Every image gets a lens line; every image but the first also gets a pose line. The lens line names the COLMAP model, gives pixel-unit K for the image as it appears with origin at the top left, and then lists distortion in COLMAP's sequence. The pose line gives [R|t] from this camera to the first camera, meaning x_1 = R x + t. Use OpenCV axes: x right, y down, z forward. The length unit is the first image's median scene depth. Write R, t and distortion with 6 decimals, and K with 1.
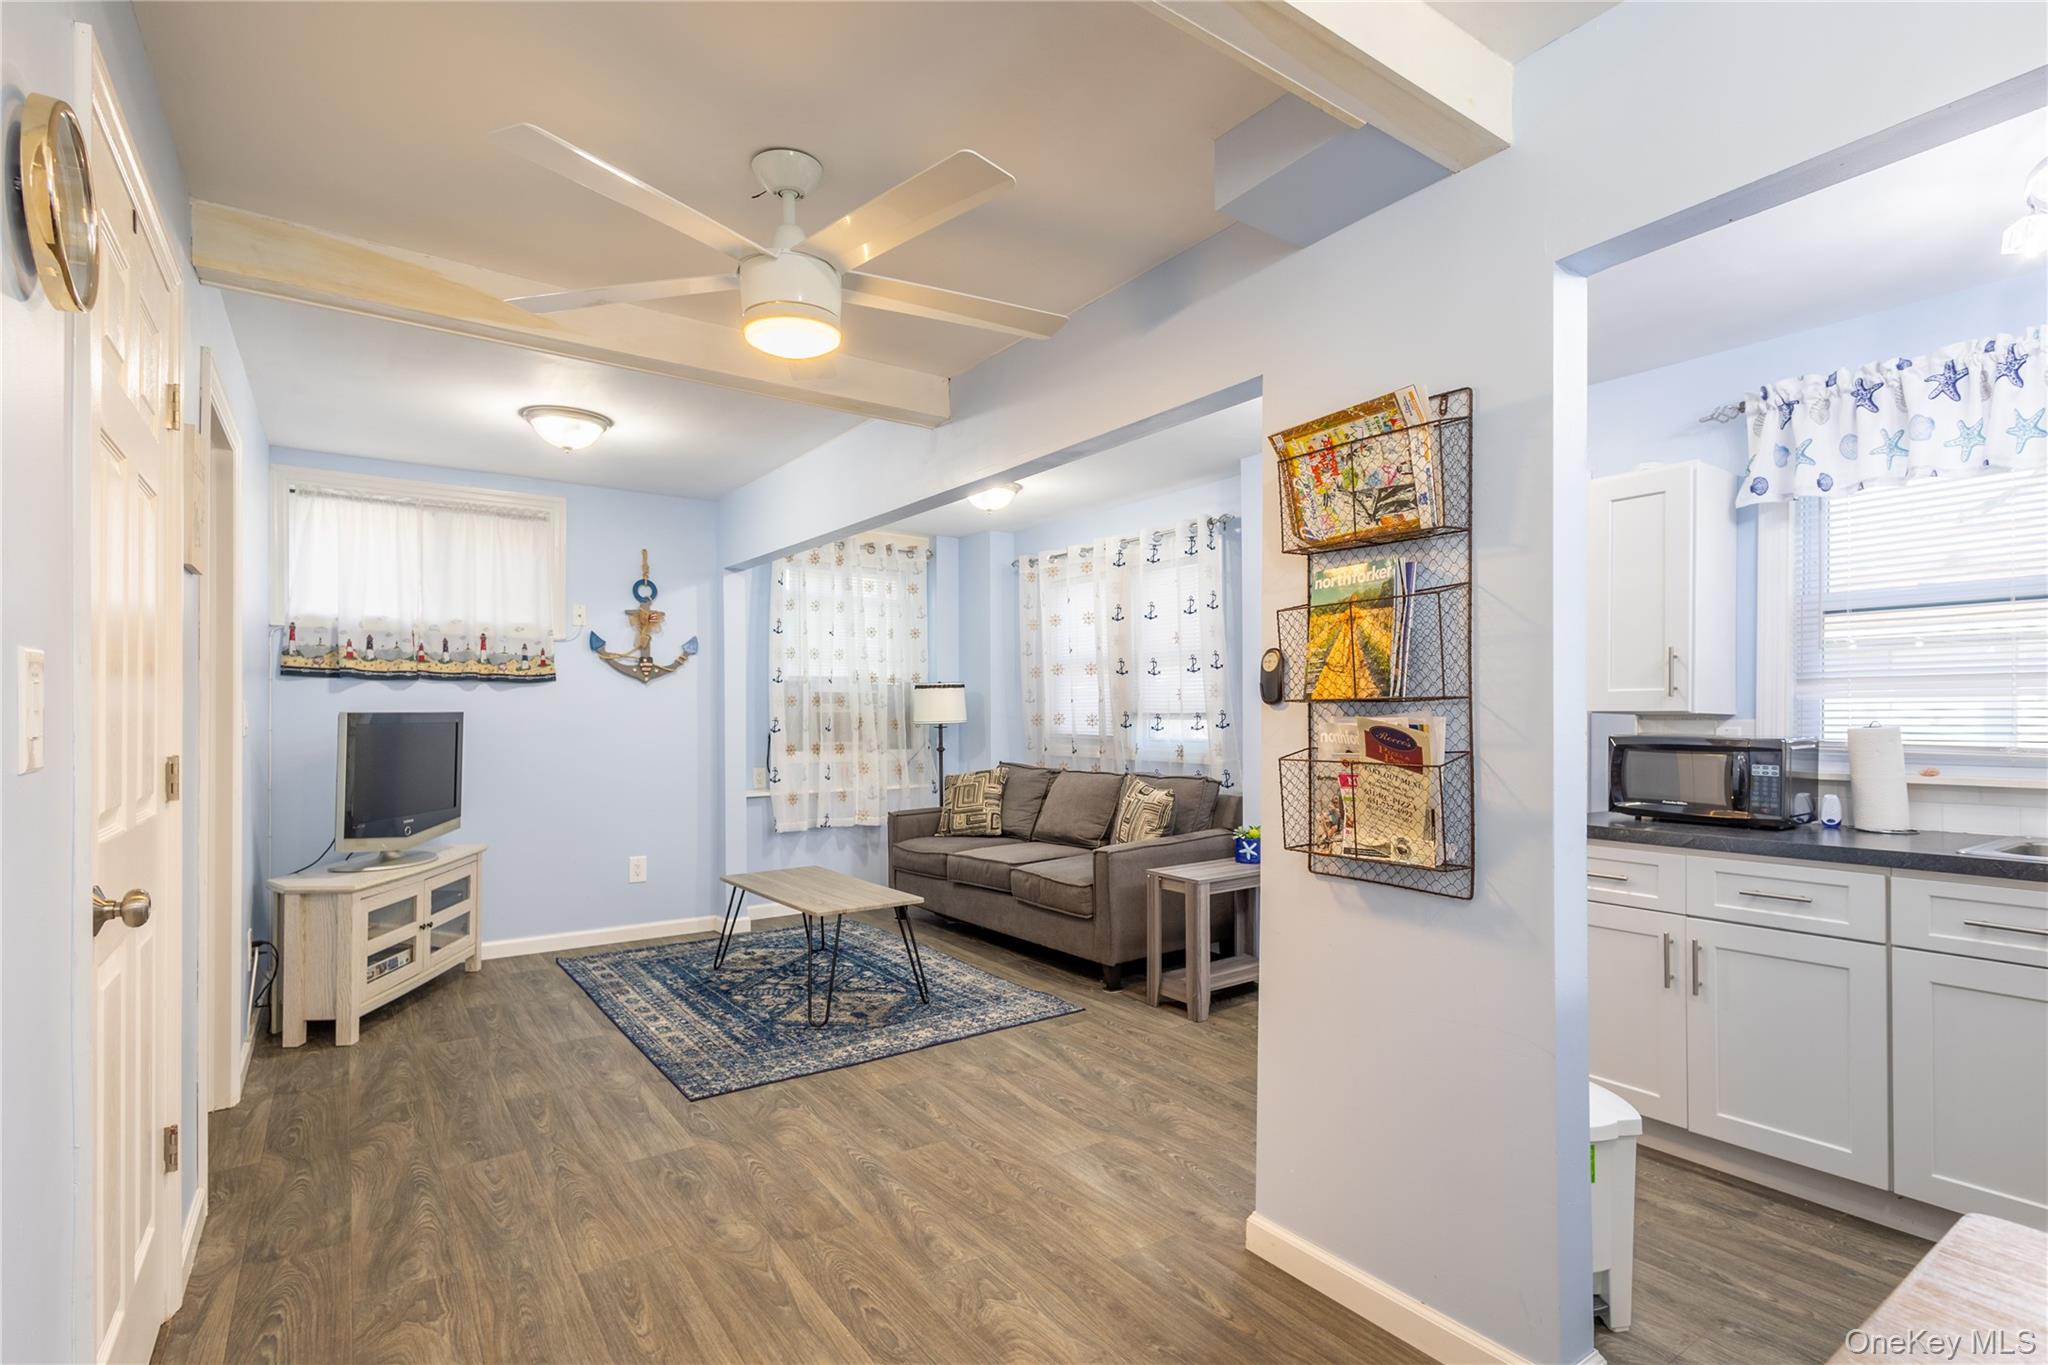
lens RADIAL K [[963.3, 0, 1029.6], [0, 963.3, 715.1], [0, 0, 1]] dist [0.016104, -0.006240]
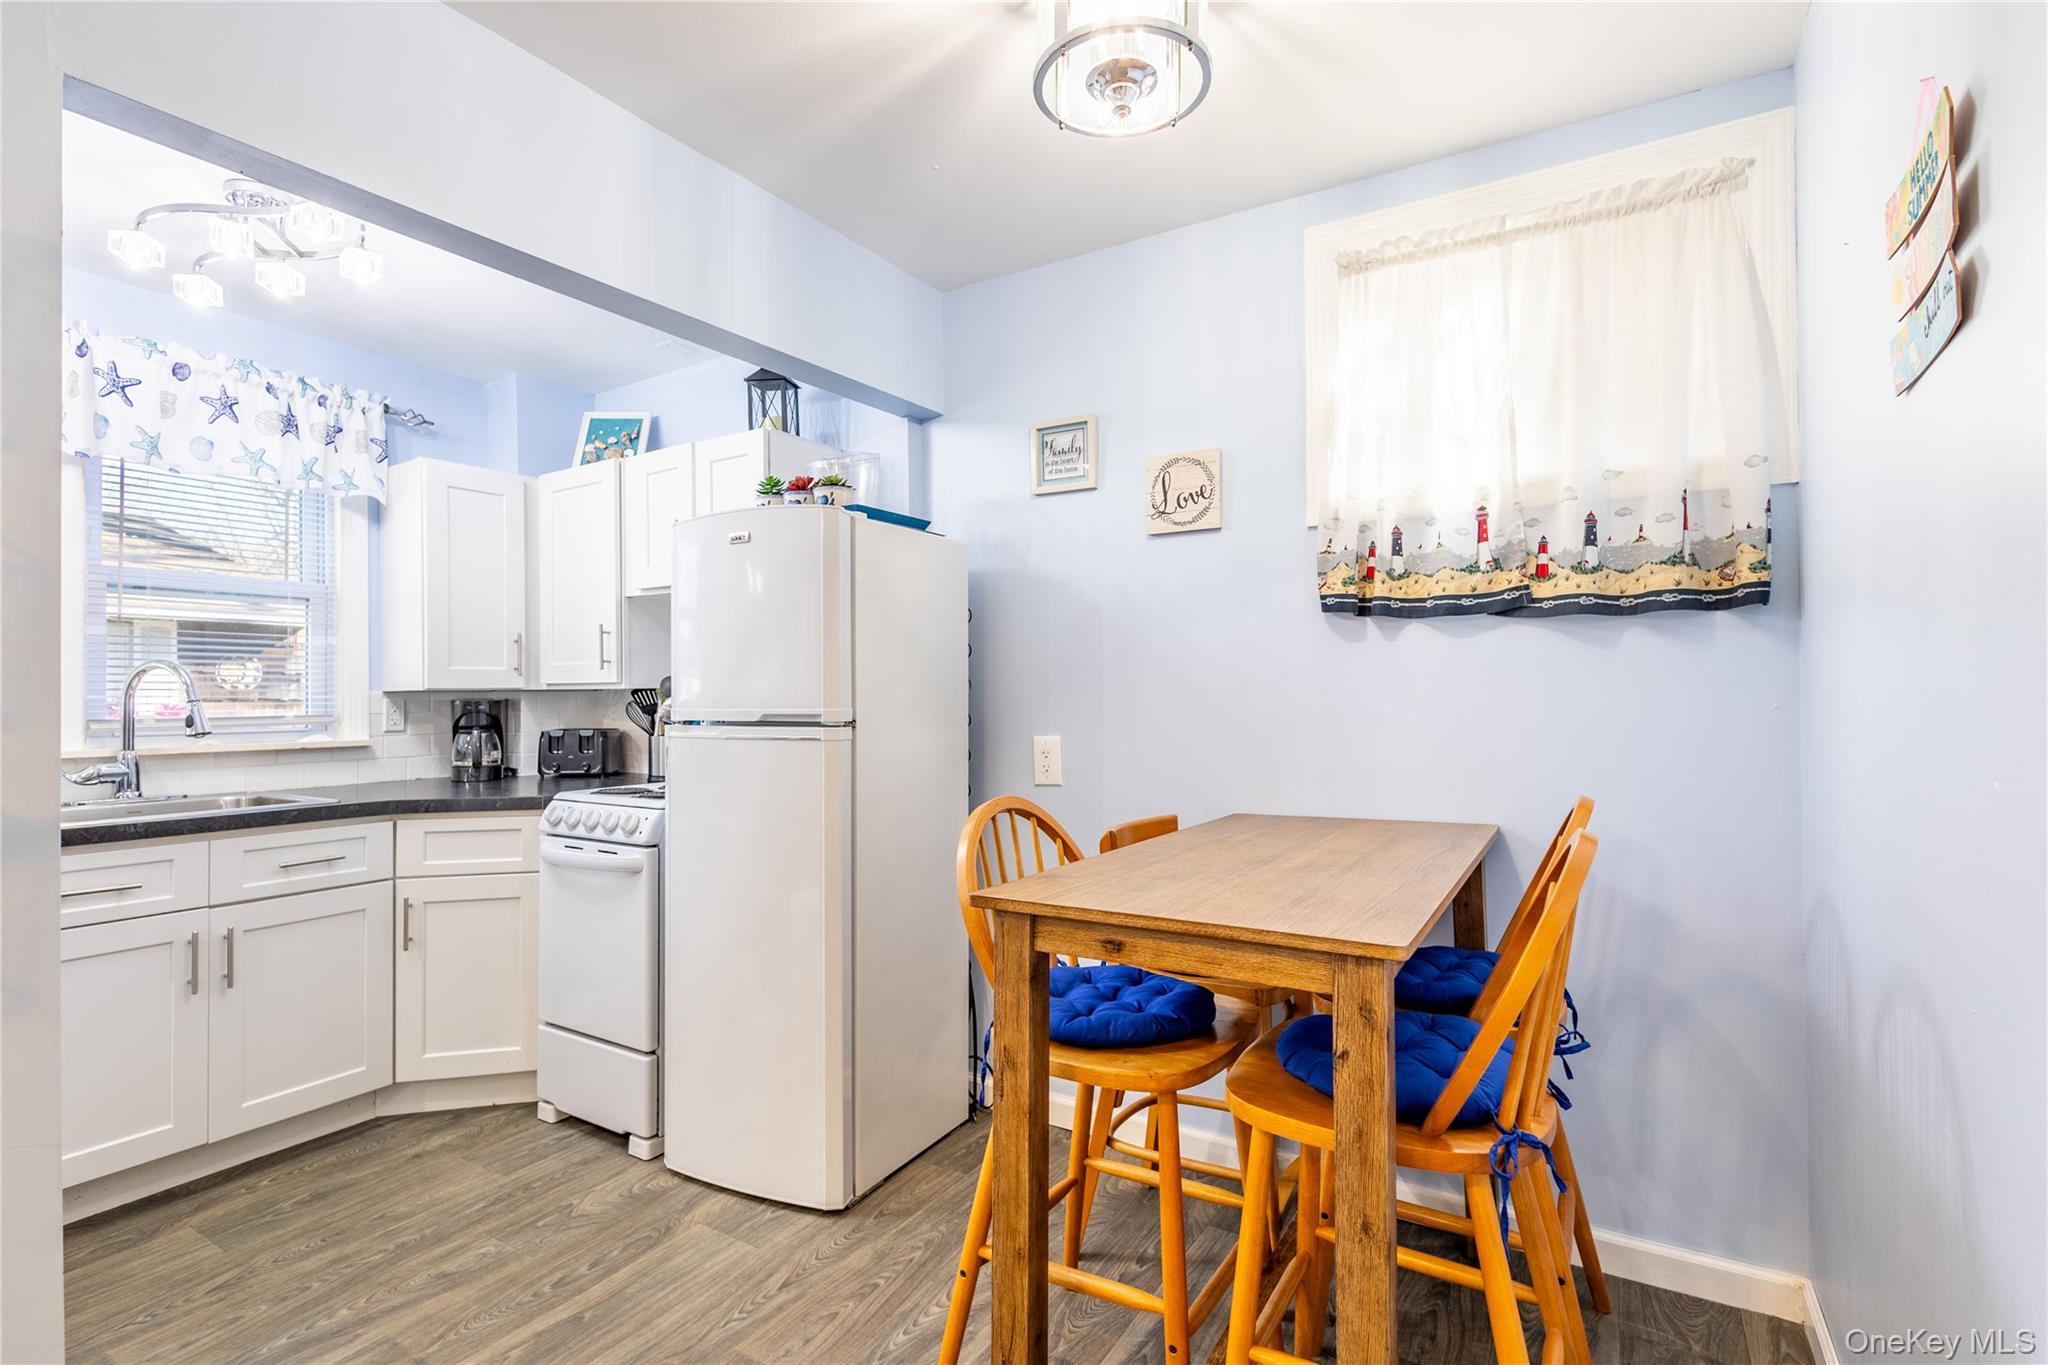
lens RADIAL K [[963.3, 0, 1018.6], [0, 963.3, 682.6], [0, 0, 1]] dist [0.016104, -0.006240]
pose [[-0.398949, 0.011402, 0.916902, -0.180389], [-0.002732, 0.999903, -0.013622, 0.003000], [-0.916969, -0.007940, -0.398879, 0.262767]]
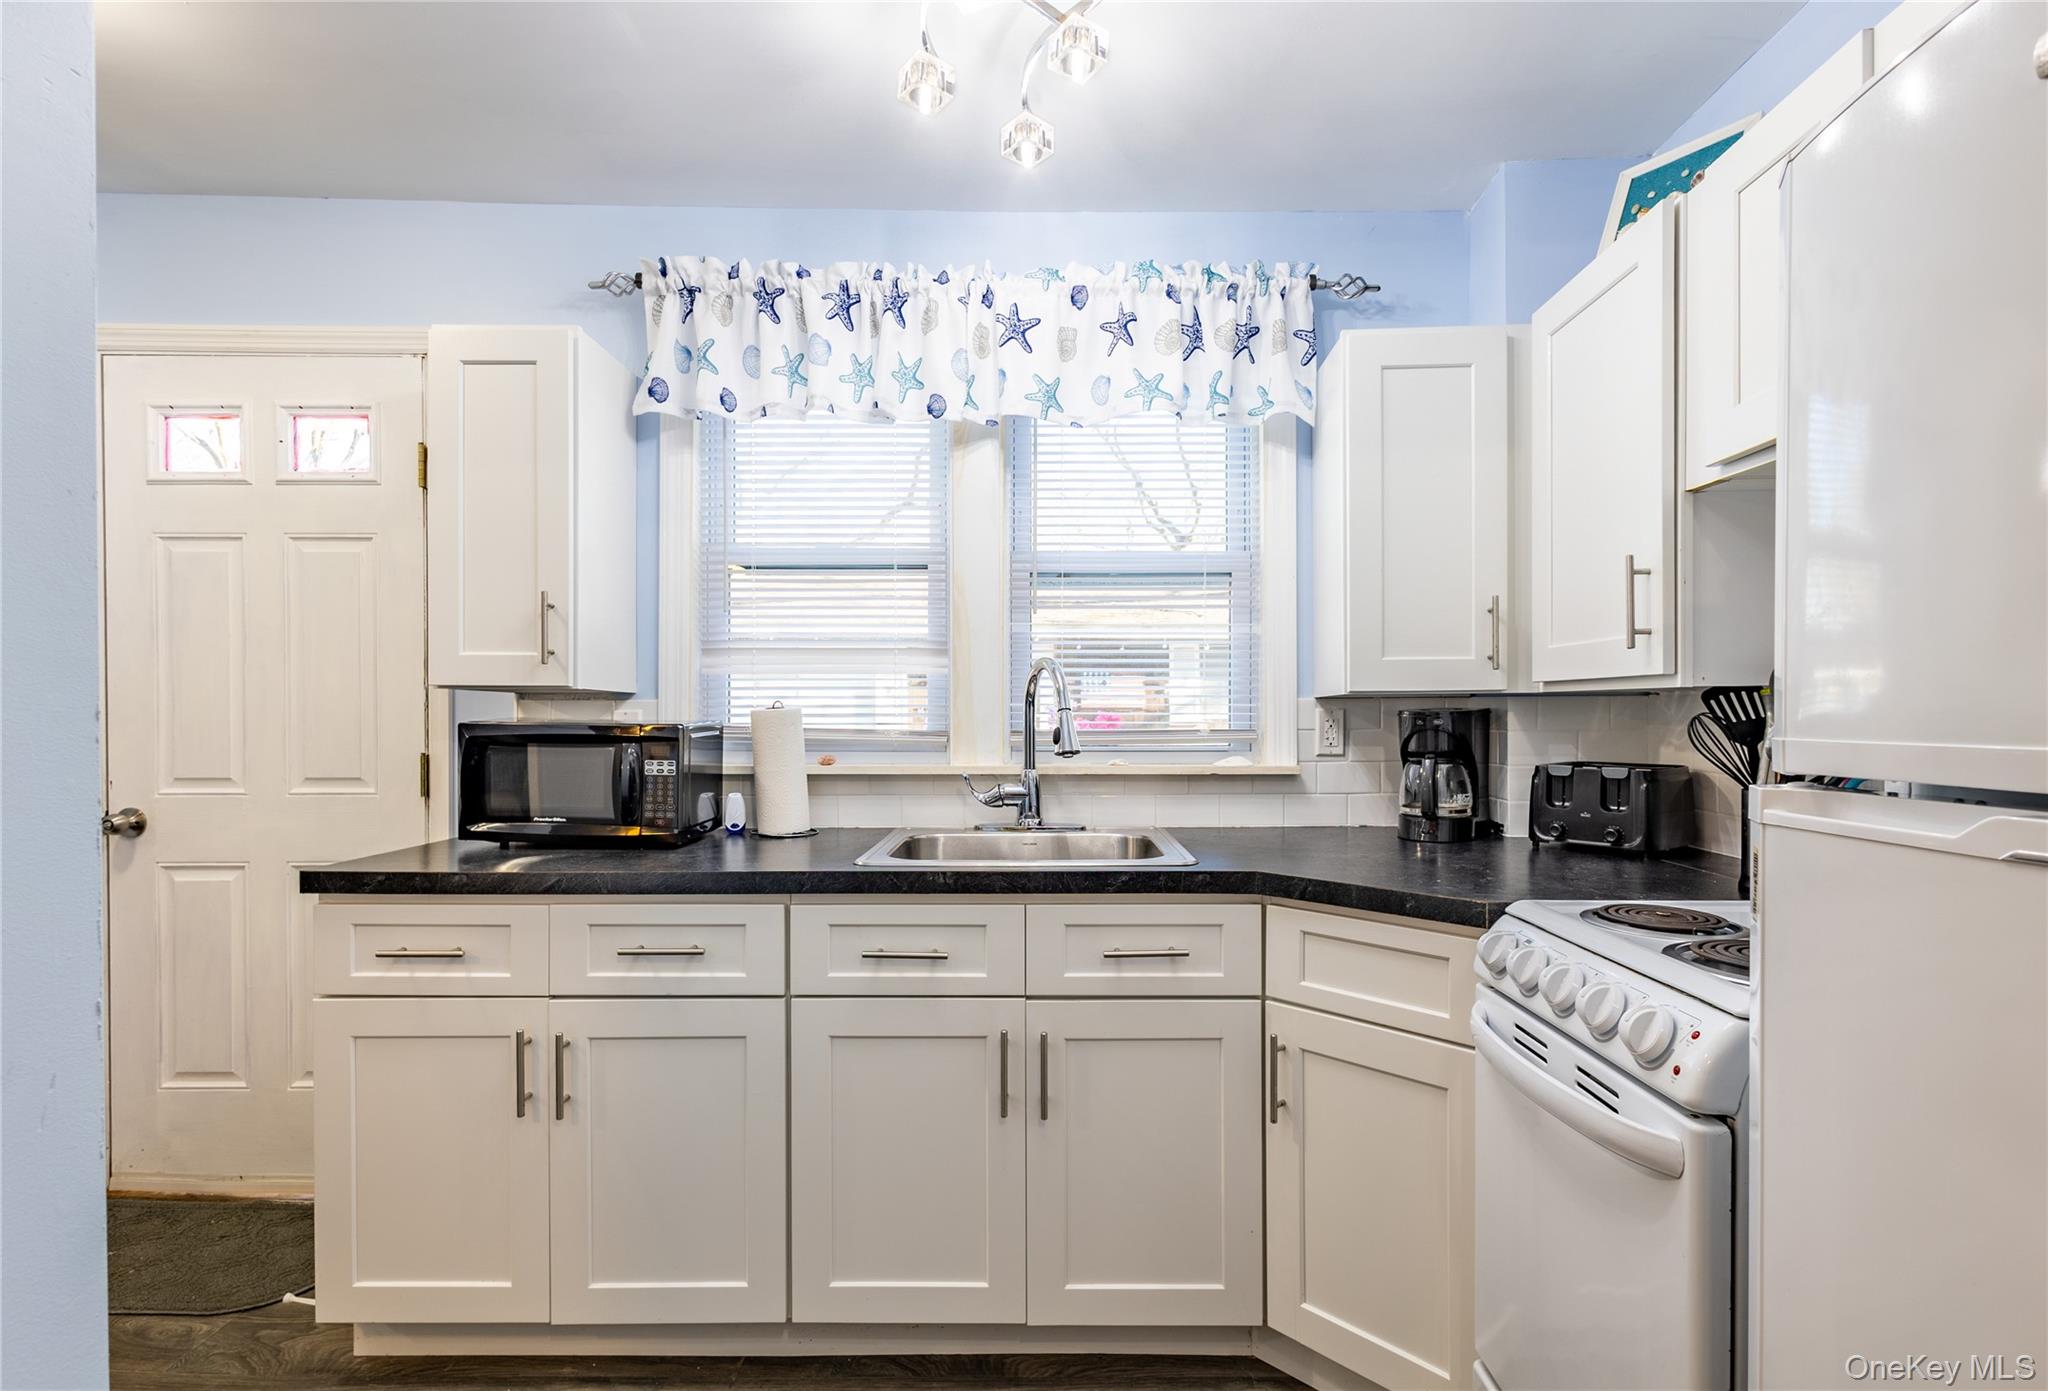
lens RADIAL K [[991.5, 0, 1042.3], [0, 991.5, 722.7], [0, 0, 1]] dist [0.017292, -0.001423]
pose [[0.571245, -0.012051, 0.820691, 0.207321], [-0.003871, 0.999842, 0.017376, 0.006048], [-0.820770, -0.013103, 0.571108, 0.226342]]
